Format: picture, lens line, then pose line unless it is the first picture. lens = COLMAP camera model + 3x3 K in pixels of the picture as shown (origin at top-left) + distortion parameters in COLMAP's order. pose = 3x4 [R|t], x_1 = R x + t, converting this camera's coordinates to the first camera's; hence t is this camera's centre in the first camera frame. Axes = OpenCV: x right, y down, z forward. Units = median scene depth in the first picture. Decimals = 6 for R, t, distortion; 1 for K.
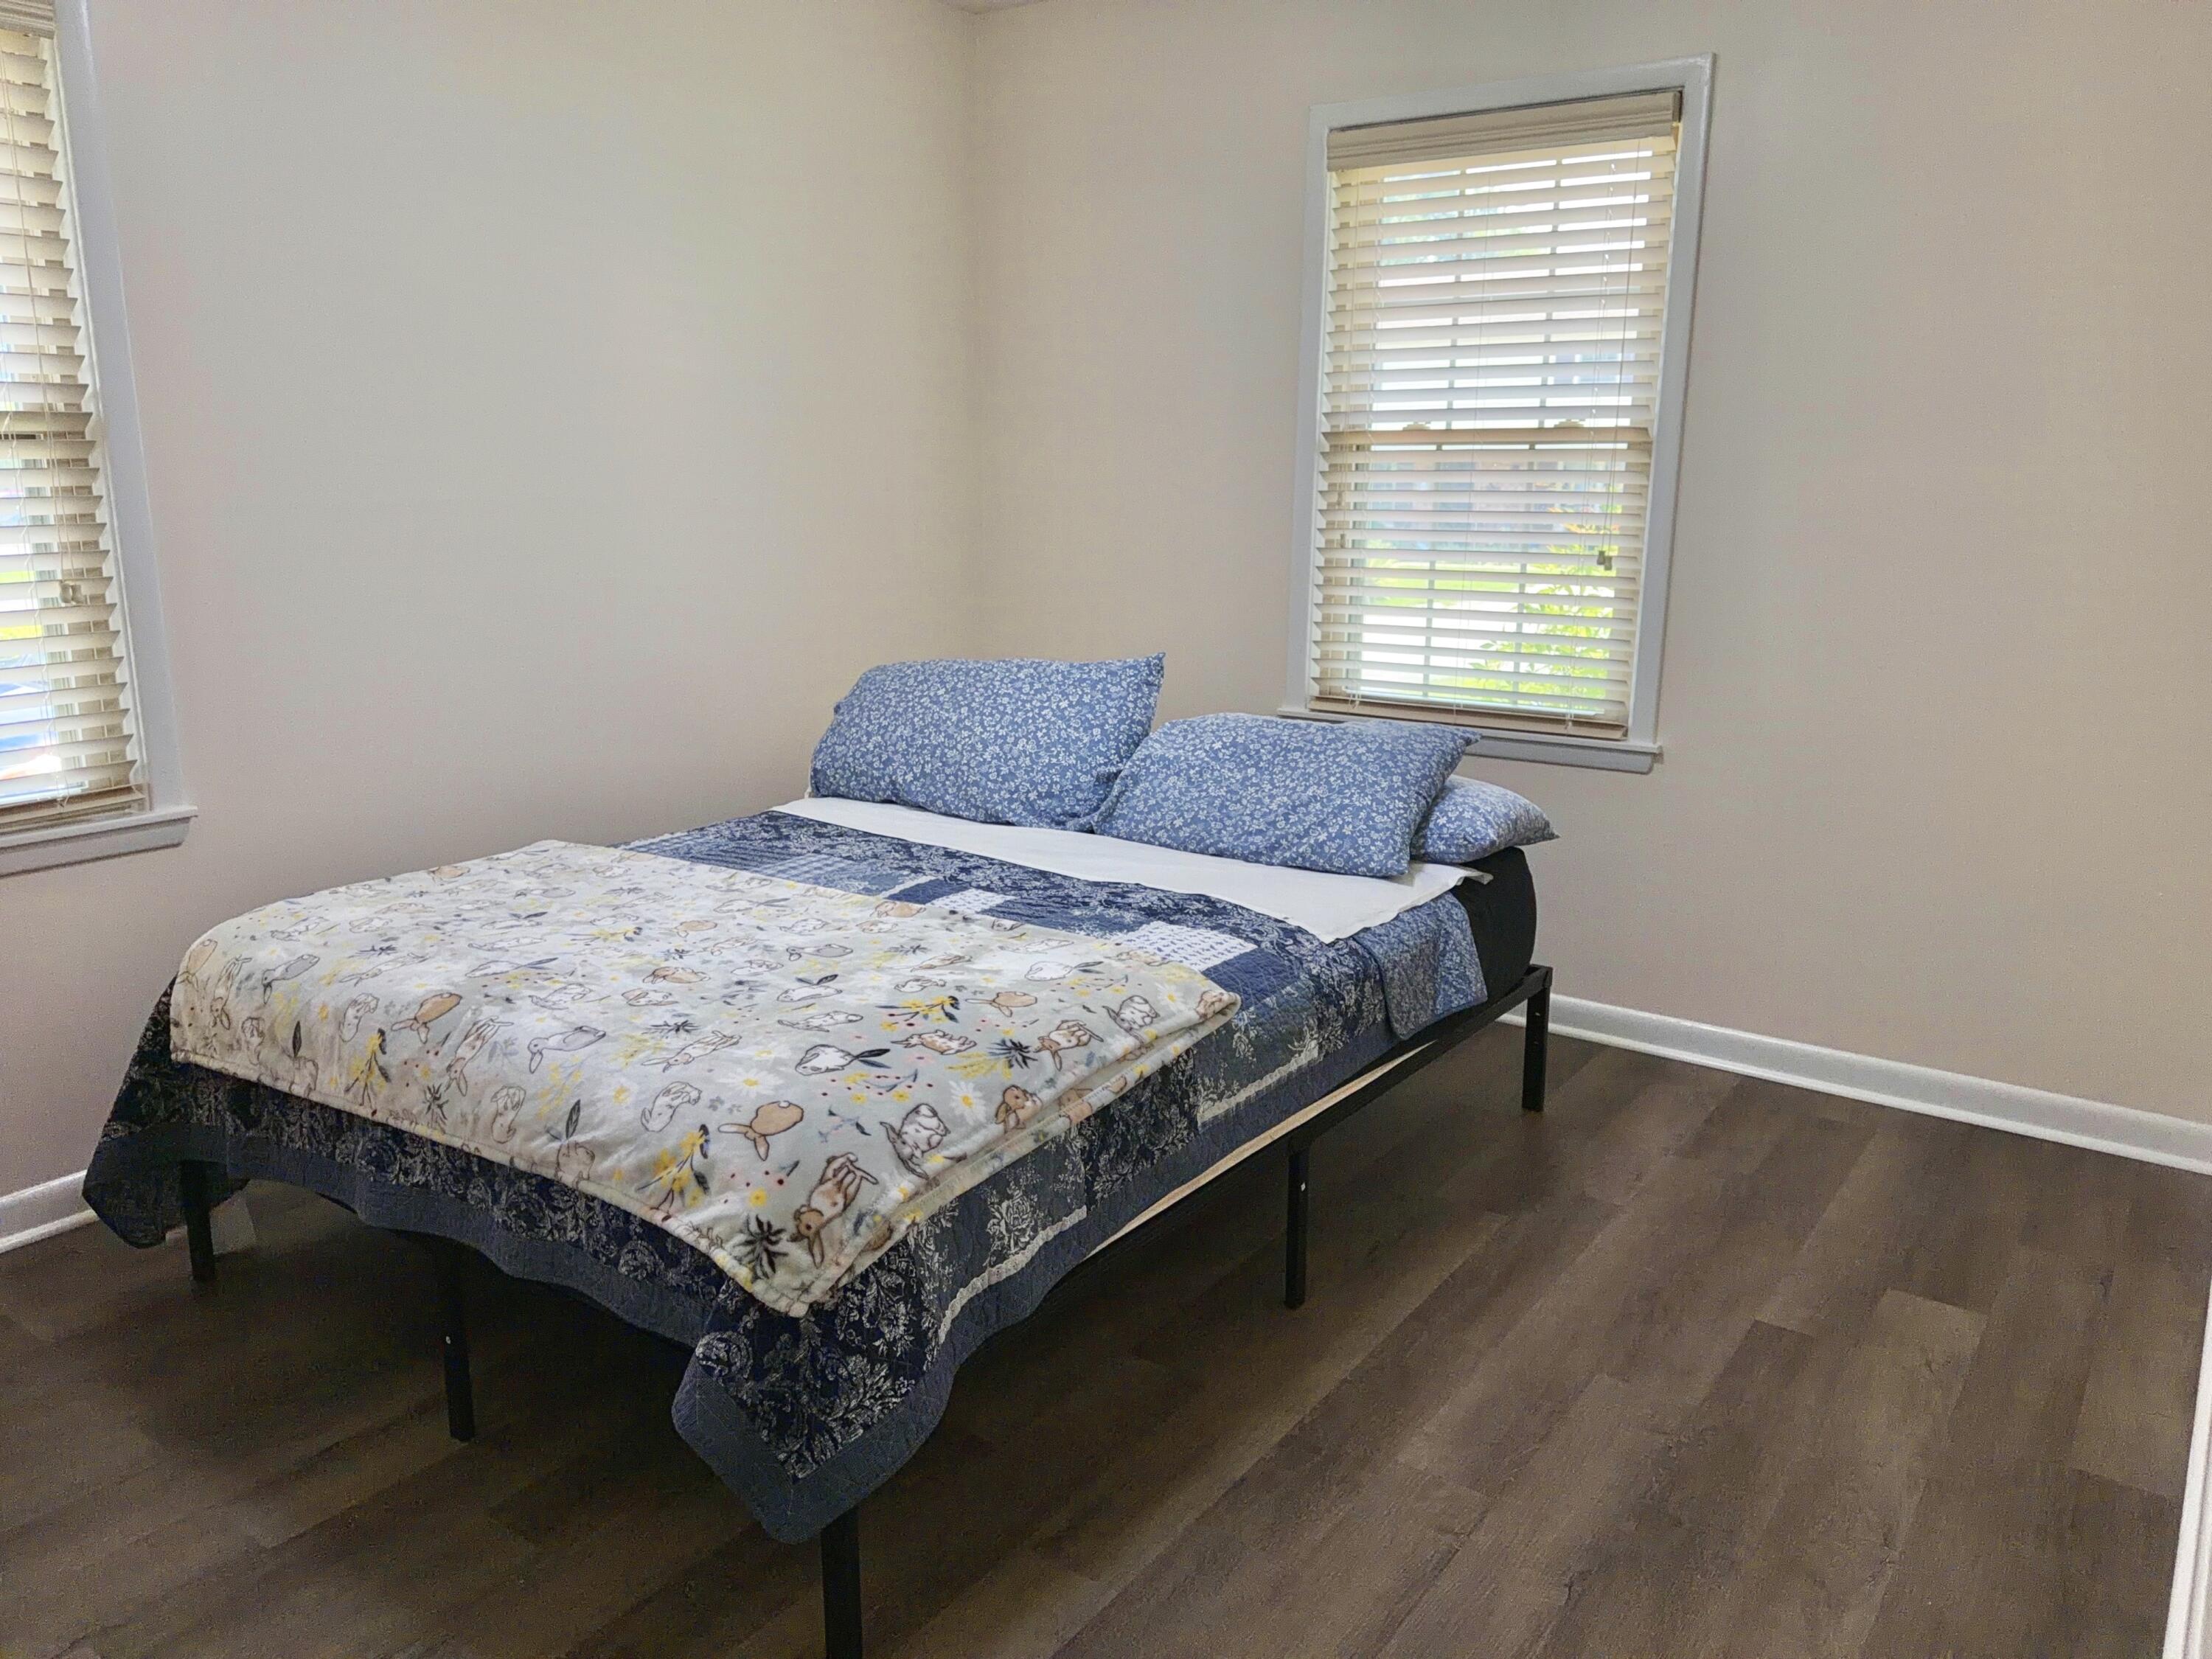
lens RADIAL K [[1635.8, 0, 1106.0], [0, 1635.8, 829.5], [0, 0, 1]] dist [0.005702, -0.004554]
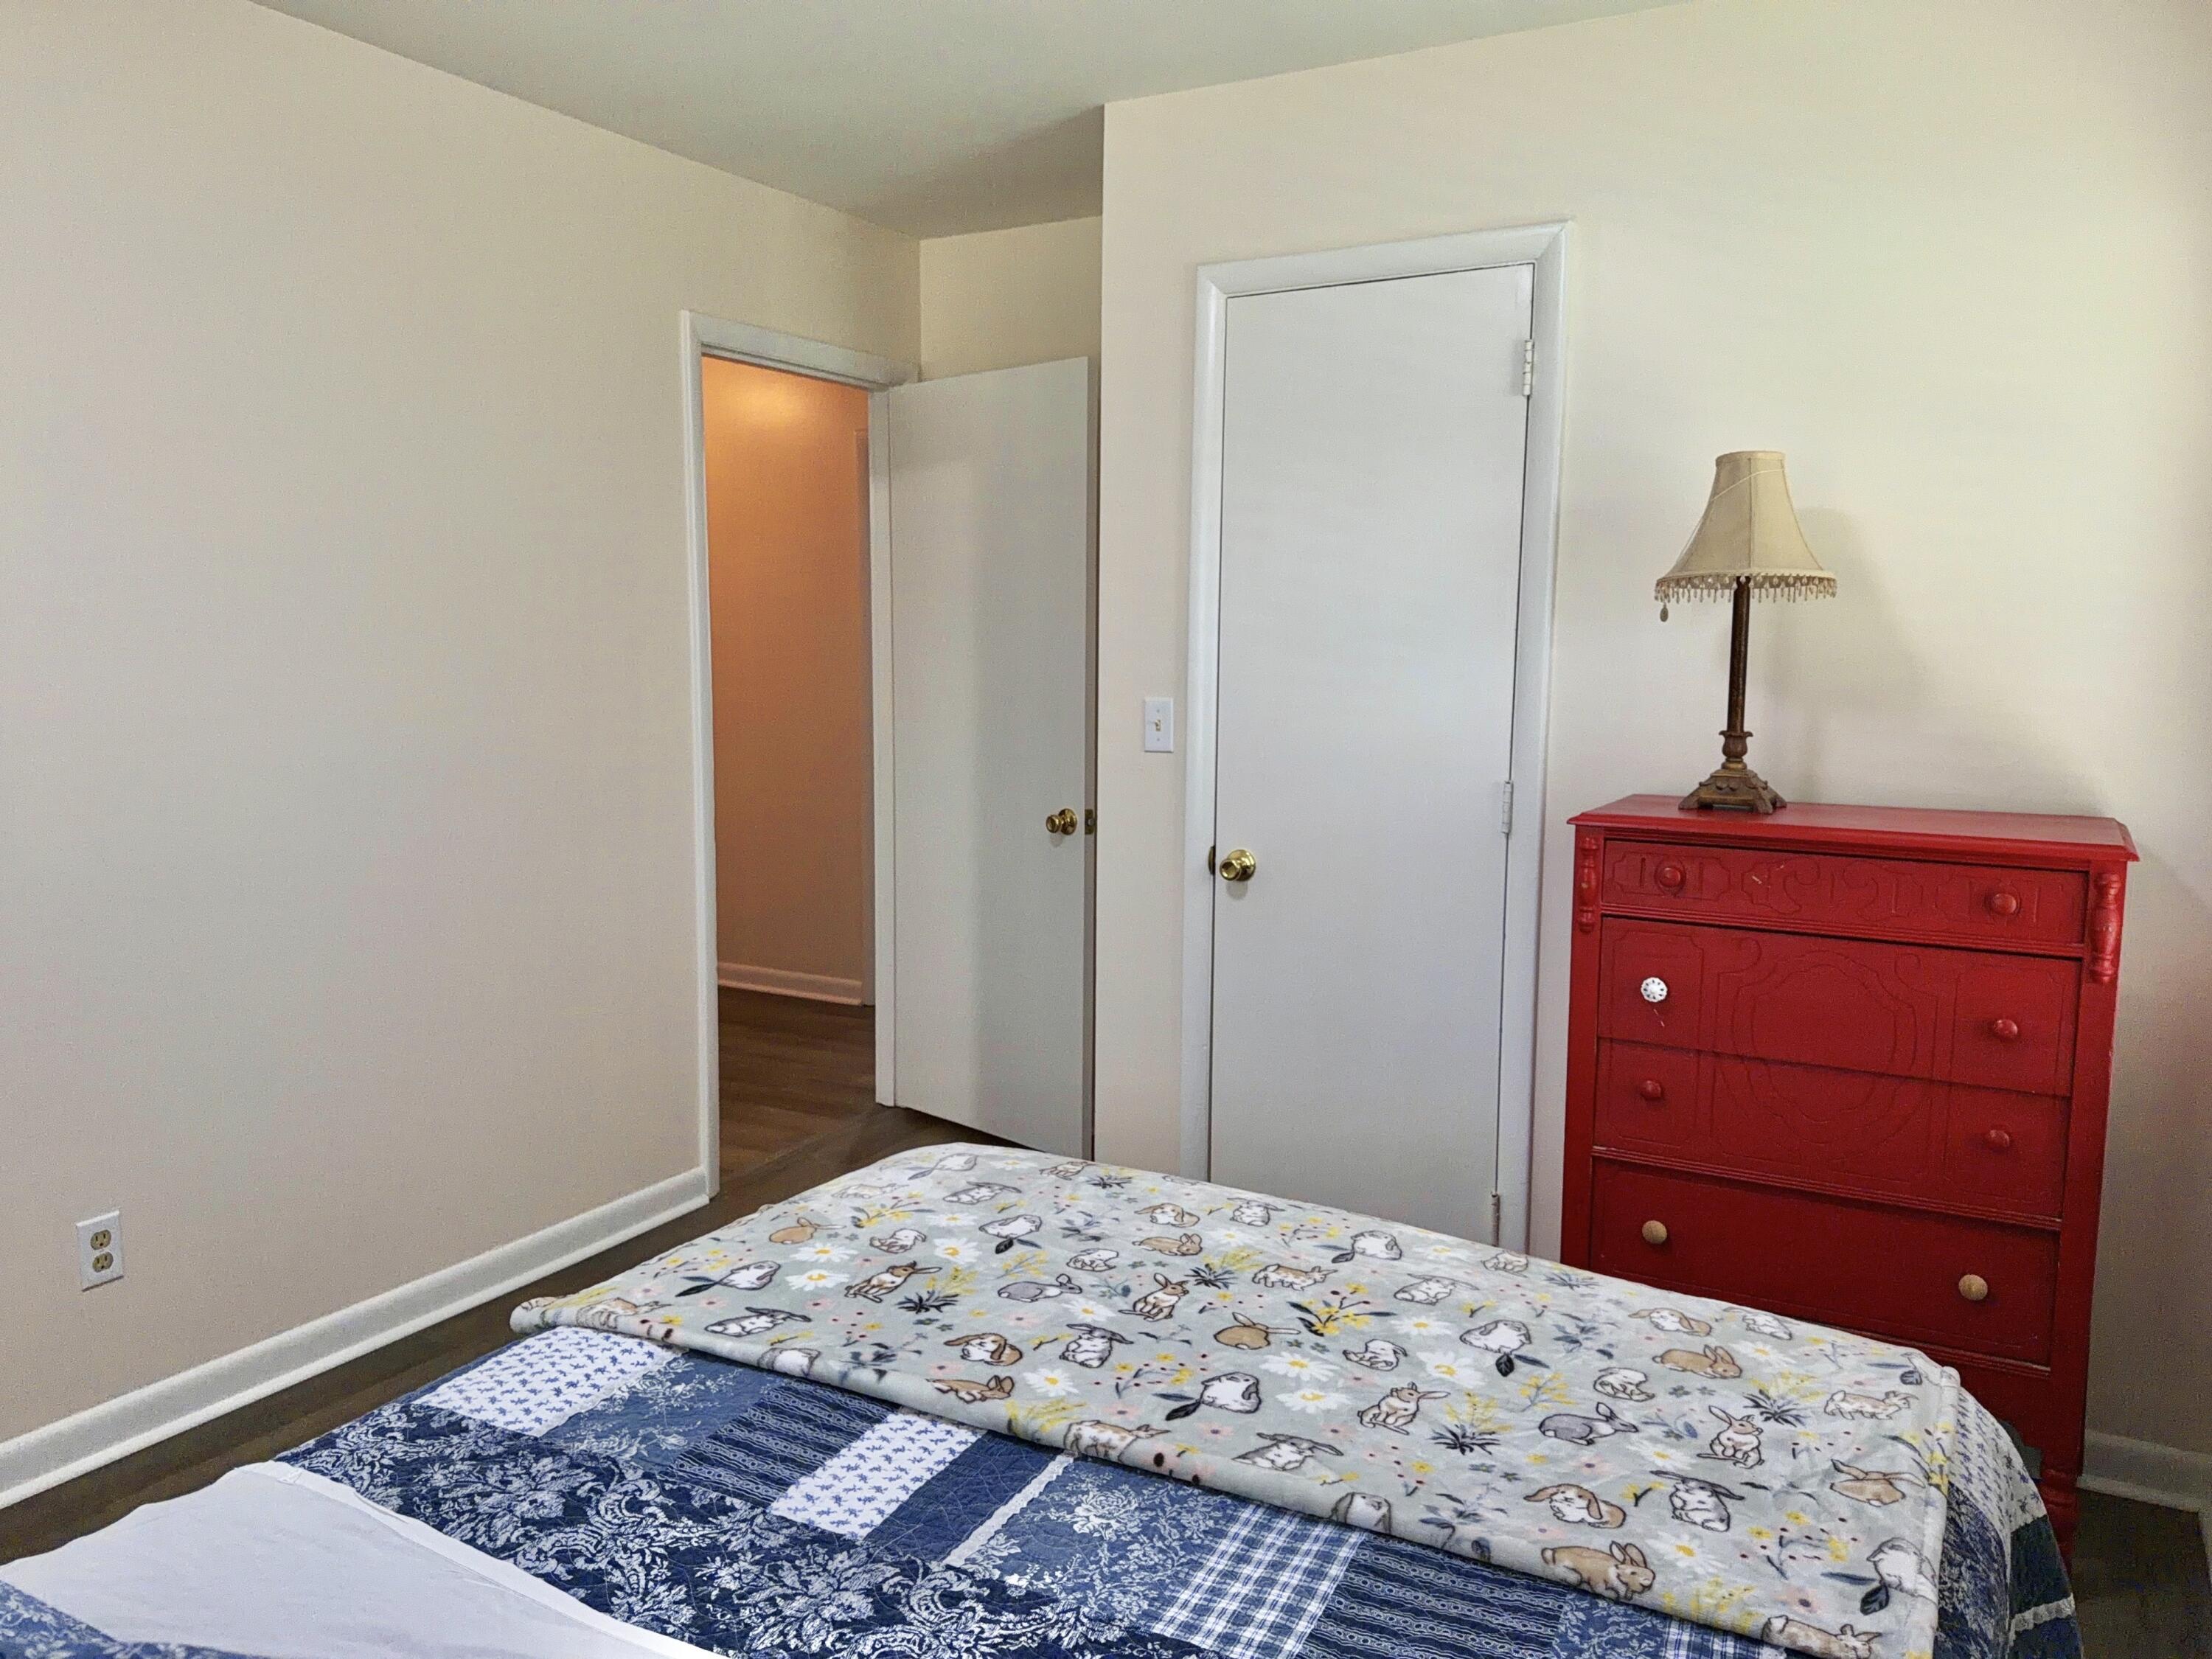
lens RADIAL K [[1635.8, 0, 1106.0], [0, 1635.8, 829.5], [0, 0, 1]] dist [0.005702, -0.004554]
pose [[-0.993506, -0.006794, -0.113578, -0.105760], [-0.044871, 0.940712, 0.336226, -0.365249], [0.104559, 0.339139, -0.934907, 1.526716]]
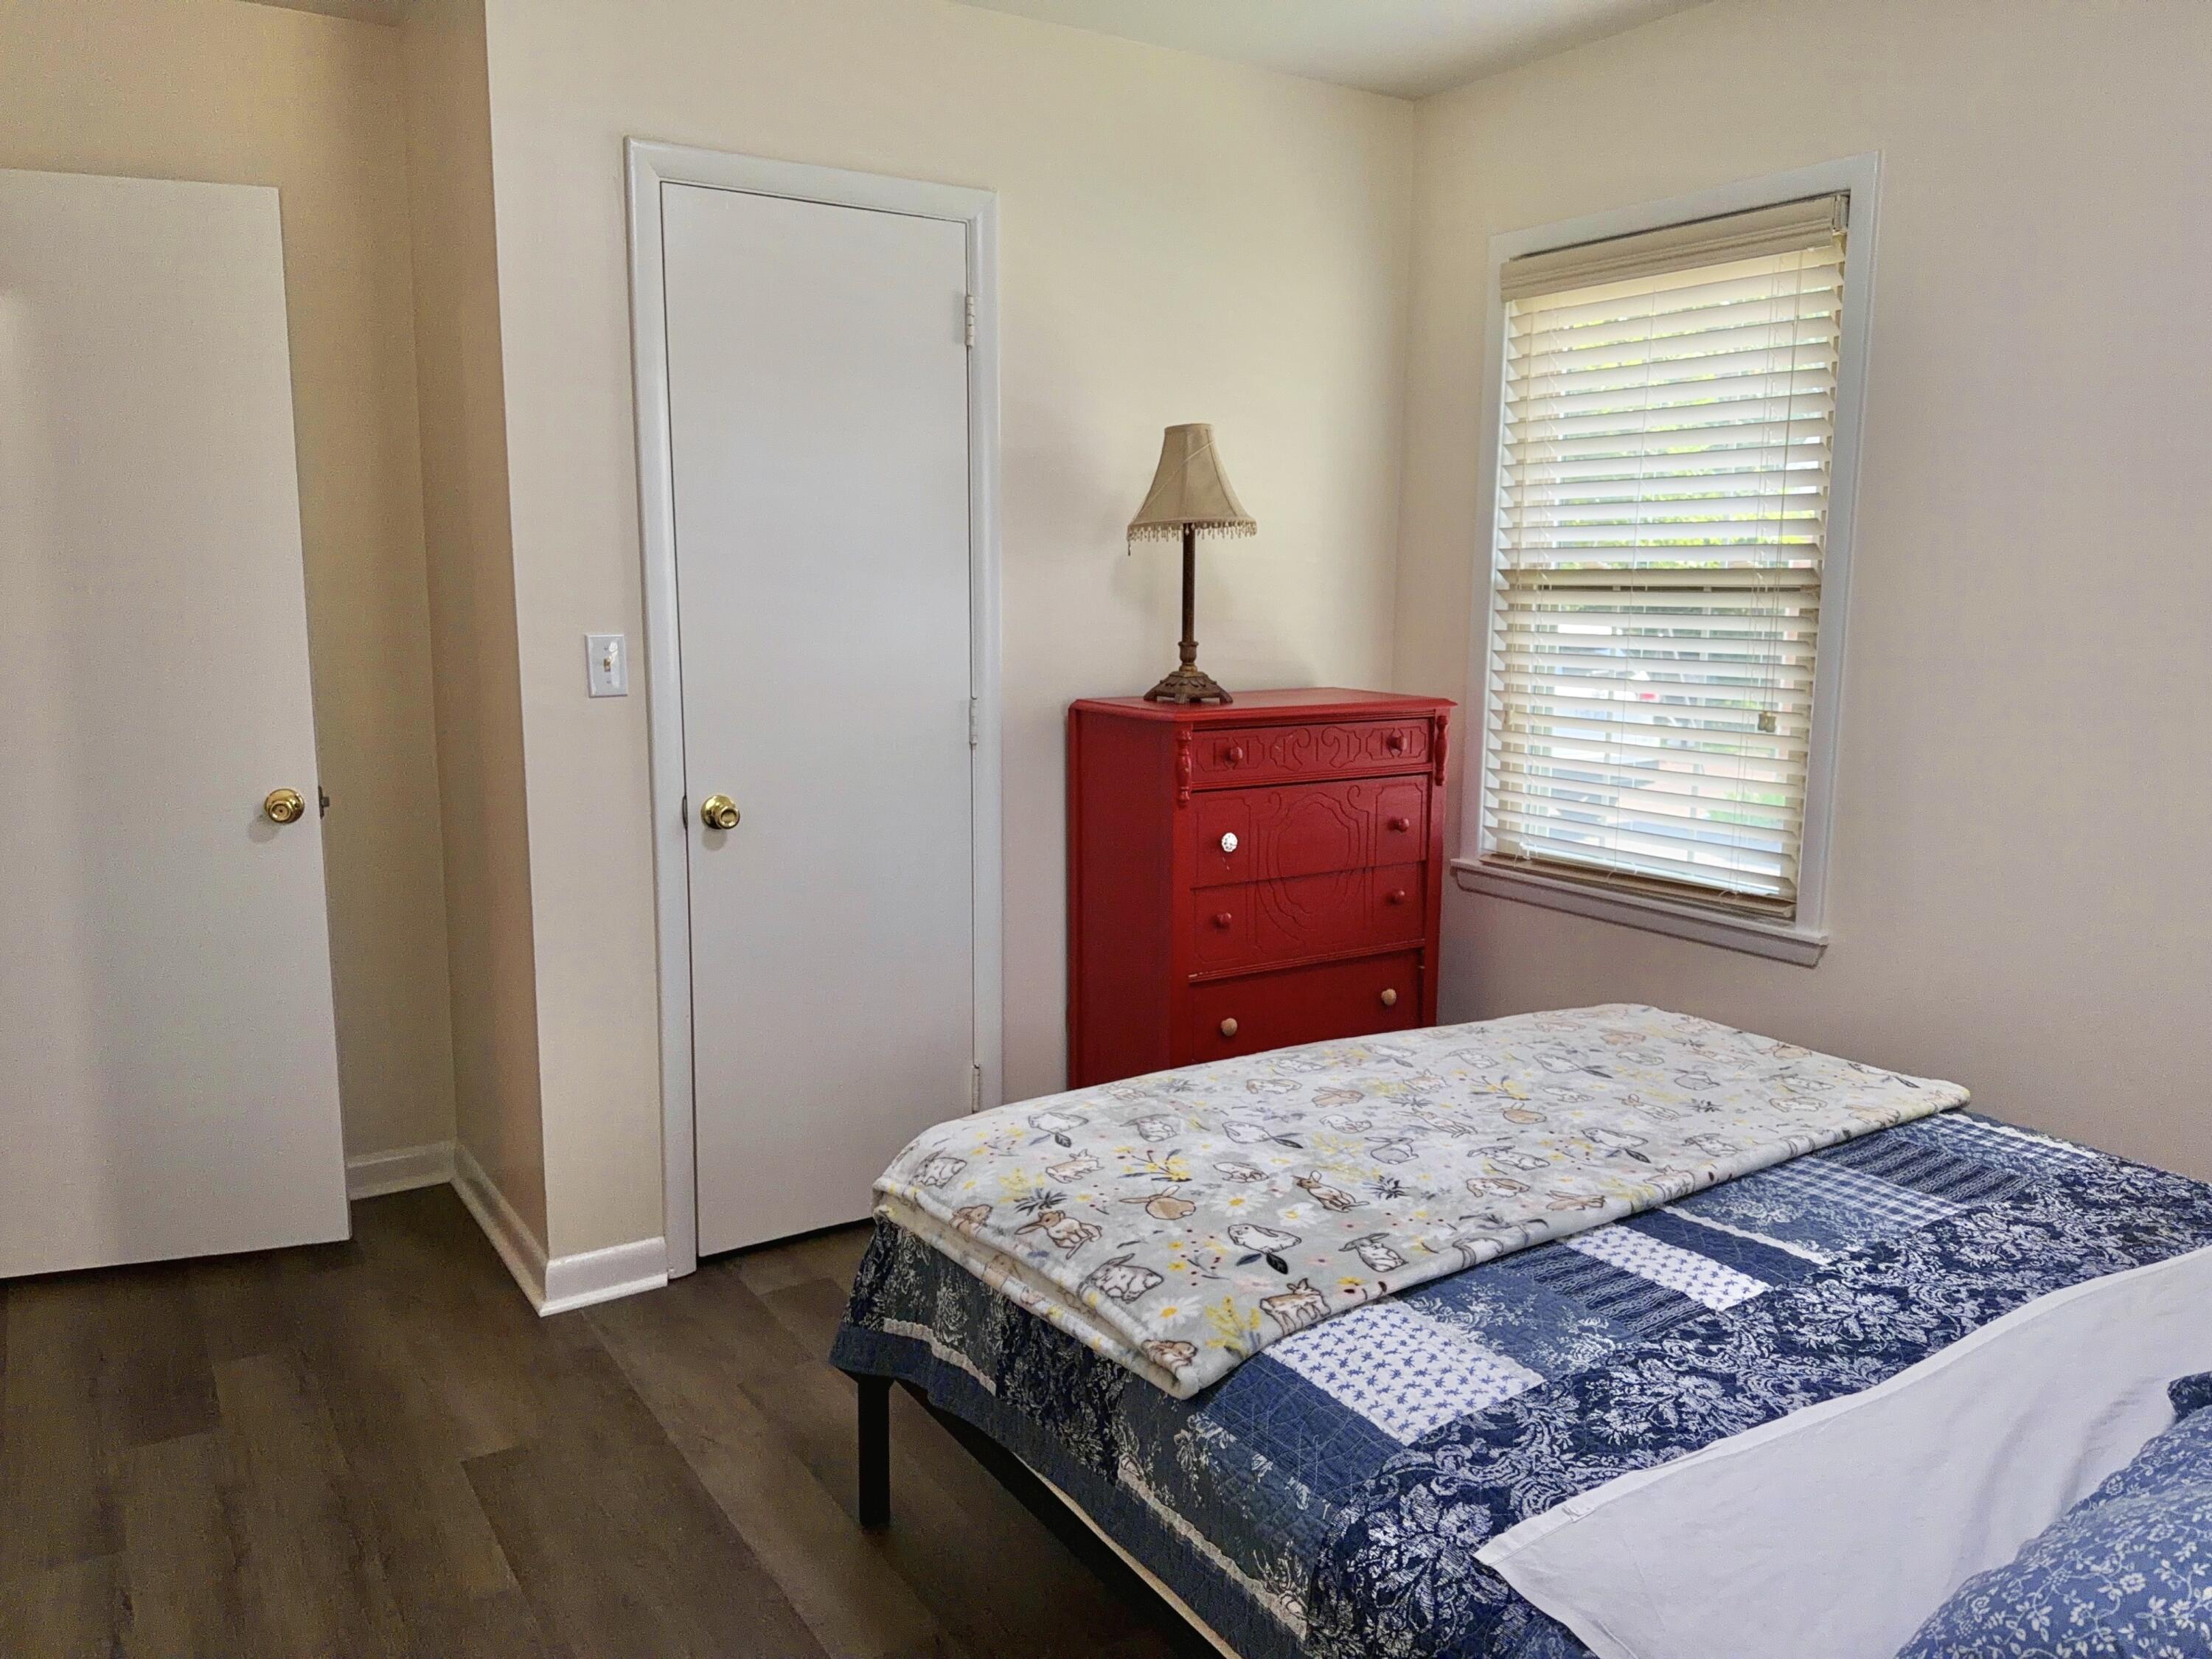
lens RADIAL K [[1606.4, 0, 1110.0], [0, 1606.4, 826.6], [0, 0, 1]] dist [0.005705, -0.004964]
pose [[-0.366117, 0.131349, -0.921252, 0.612315], [-0.222059, 0.949057, 0.223562, -0.234099], [0.903686, 0.286422, -0.318299, 1.001216]]
